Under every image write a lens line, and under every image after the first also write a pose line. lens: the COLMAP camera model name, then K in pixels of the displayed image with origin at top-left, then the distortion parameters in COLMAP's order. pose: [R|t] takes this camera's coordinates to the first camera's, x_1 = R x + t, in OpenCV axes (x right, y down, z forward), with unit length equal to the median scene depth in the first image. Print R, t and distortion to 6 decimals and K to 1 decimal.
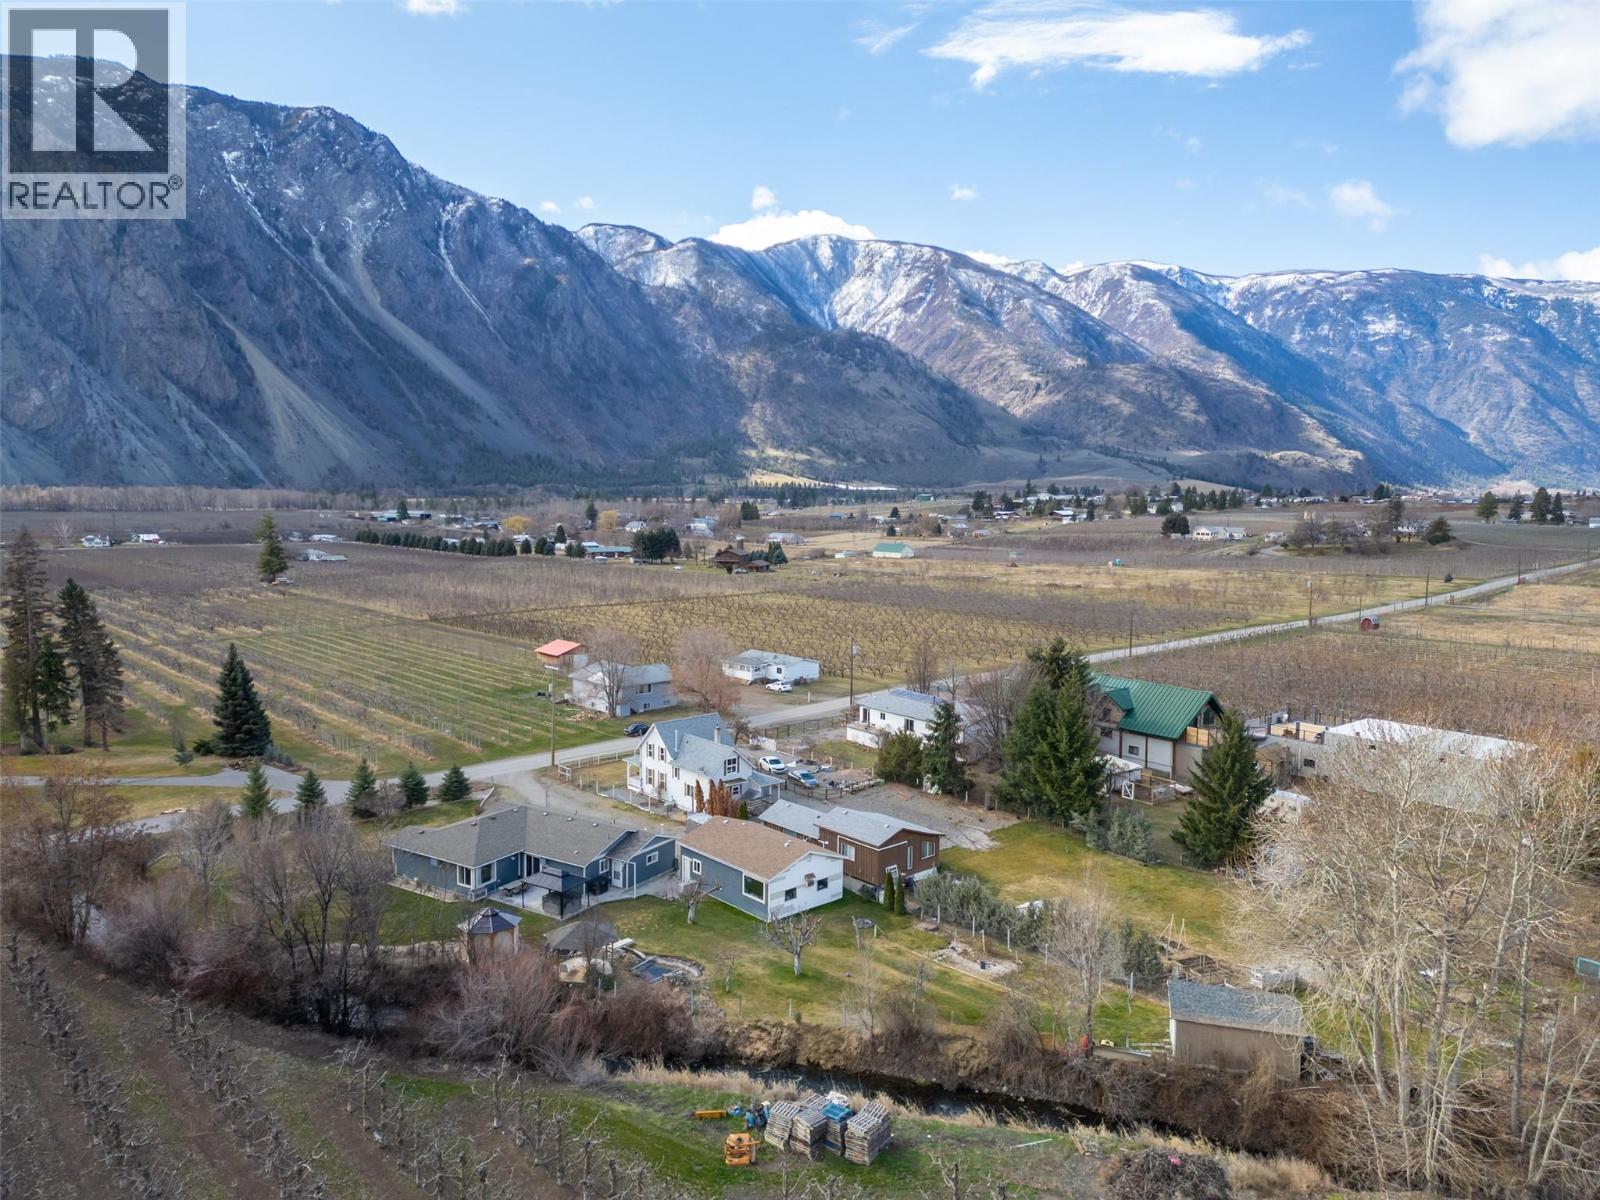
lens RADIAL K [[1281.9, 0, 793.7], [0, 1281.9, 683.8], [0, 0, 1]] dist [0.104425, -0.099022]
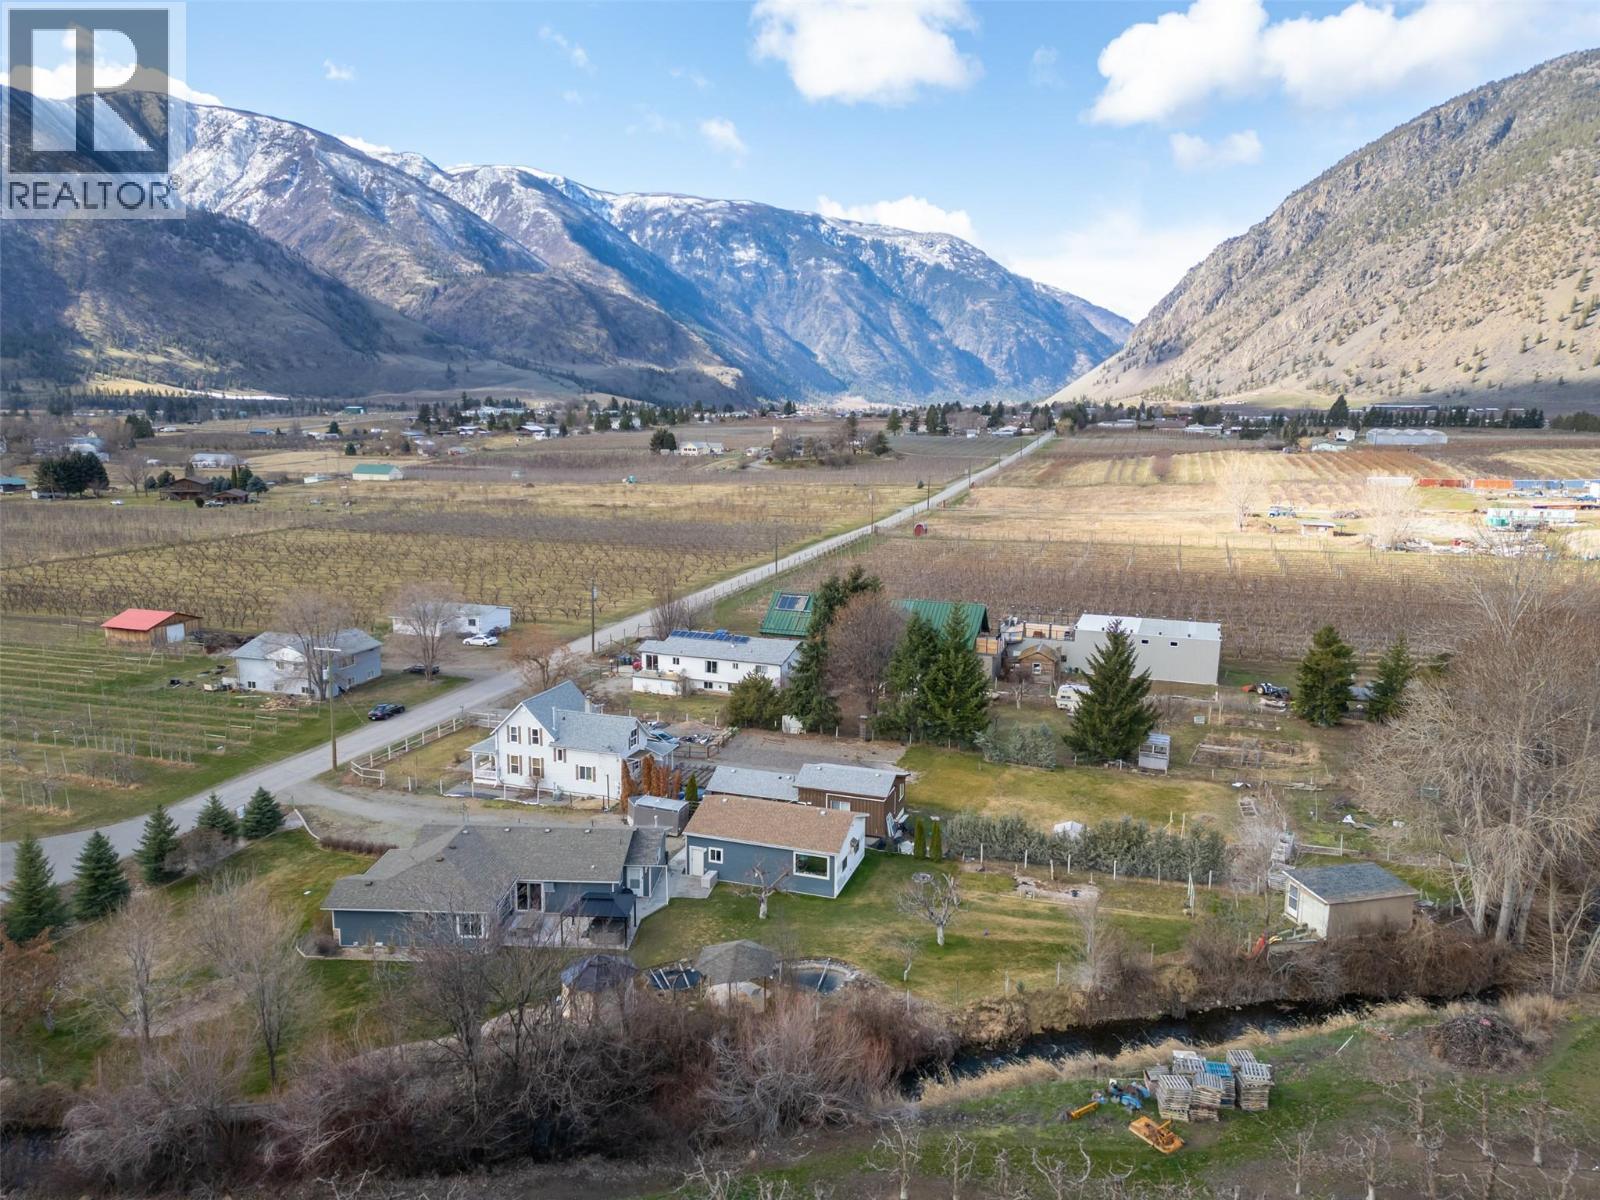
lens RADIAL K [[1257.9, 0, 804.8], [0, 1257.9, 669.2], [0, 0, 1]] dist [0.098248, -0.079623]
pose [[0.833078, -0.119188, 0.540163, -0.128559], [0.084301, 0.992460, 0.088974, -0.015766], [-0.546695, -0.028586, 0.836844, 0.063202]]
